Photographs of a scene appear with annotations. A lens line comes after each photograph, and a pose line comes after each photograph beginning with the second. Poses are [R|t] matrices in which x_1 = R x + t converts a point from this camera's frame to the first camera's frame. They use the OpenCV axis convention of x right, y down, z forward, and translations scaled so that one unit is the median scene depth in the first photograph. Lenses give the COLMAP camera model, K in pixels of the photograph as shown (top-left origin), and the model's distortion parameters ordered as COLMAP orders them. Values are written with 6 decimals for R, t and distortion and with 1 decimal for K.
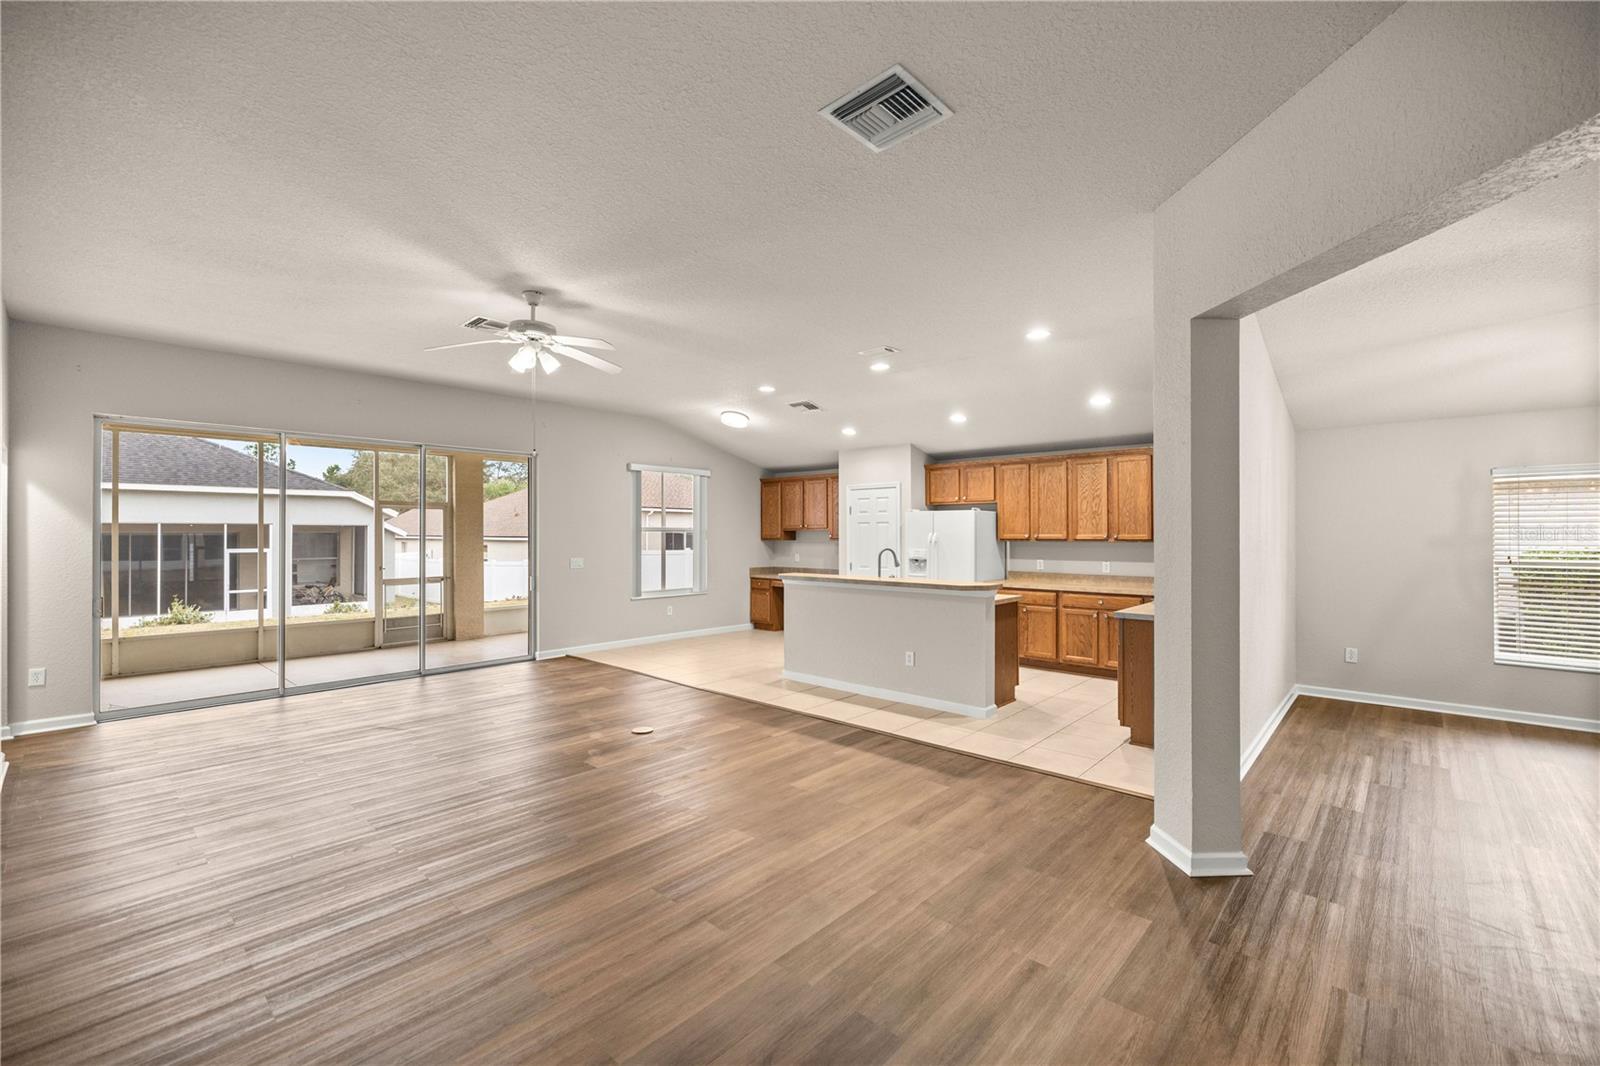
lens RADIAL K [[666.6, 0, 799.3], [0, 666.6, 531.7], [0, 0, 1]] dist [0.004237, 0.000439]
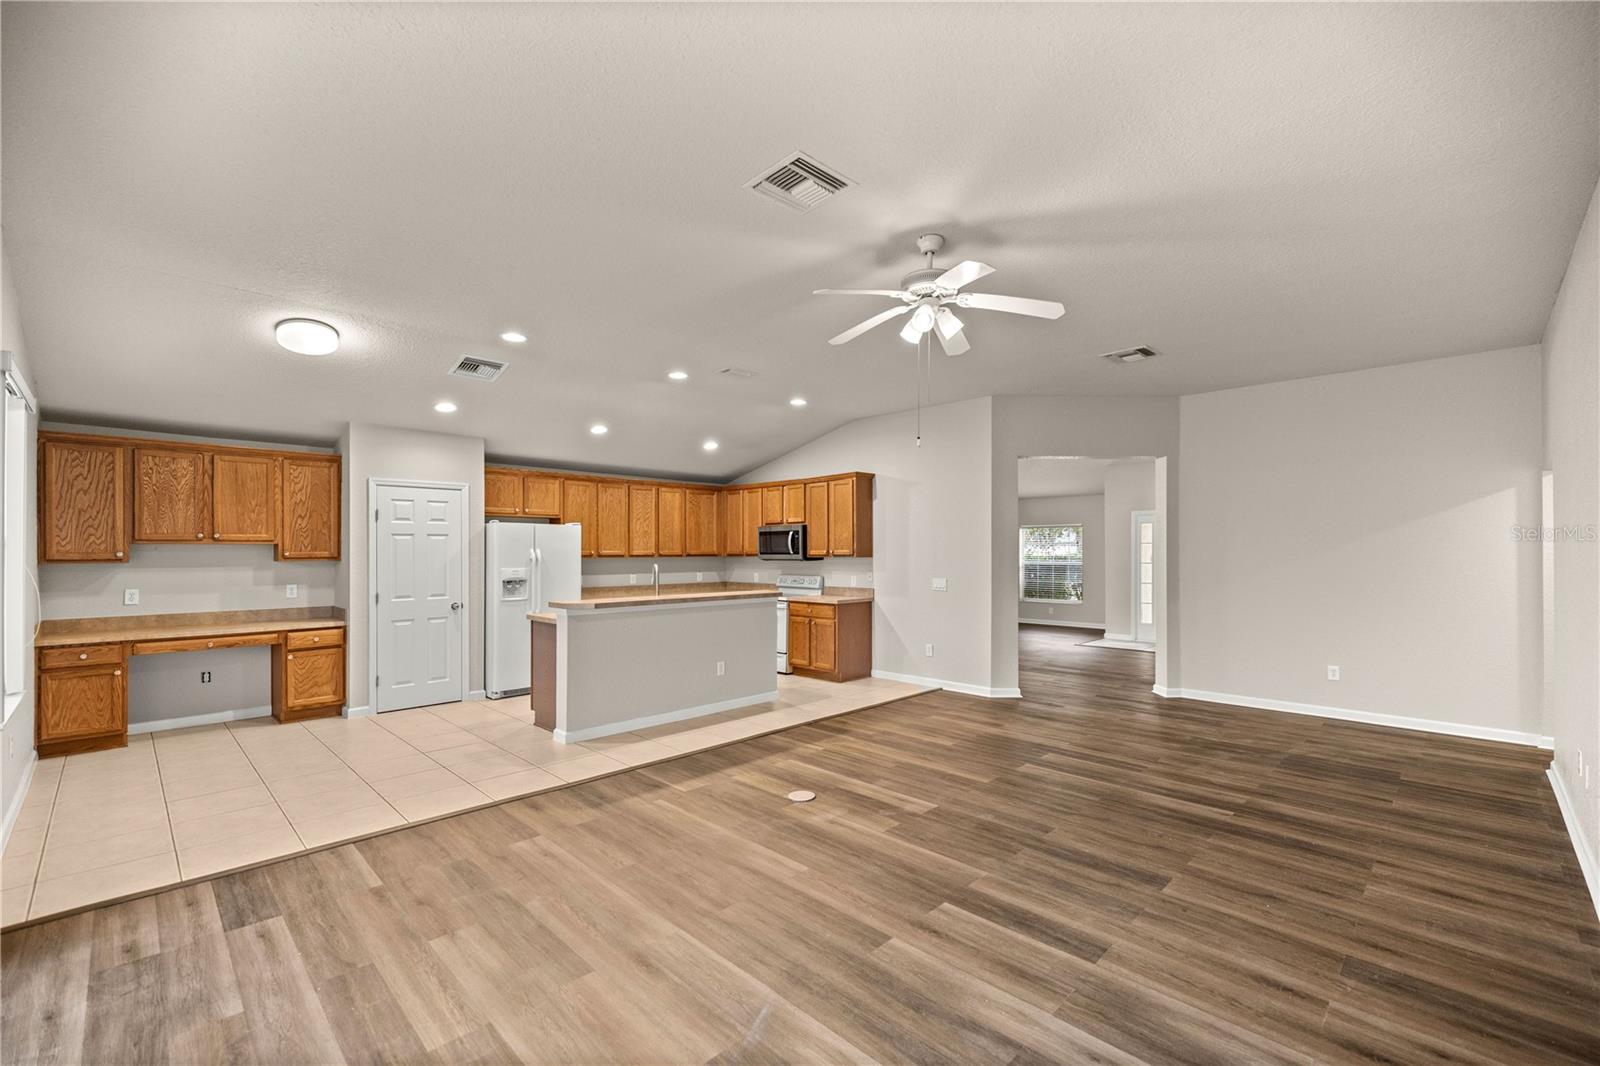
lens RADIAL K [[672.1, 0, 796.2], [0, 672.1, 548.3], [0, 0, 1]] dist [0.001023, 0.000229]
pose [[0.042208, 0.004715, 0.999098, -0.660124], [-0.001157, 0.999988, -0.004670, 0.004548], [-0.999108, -0.000959, 0.042213, 0.622390]]
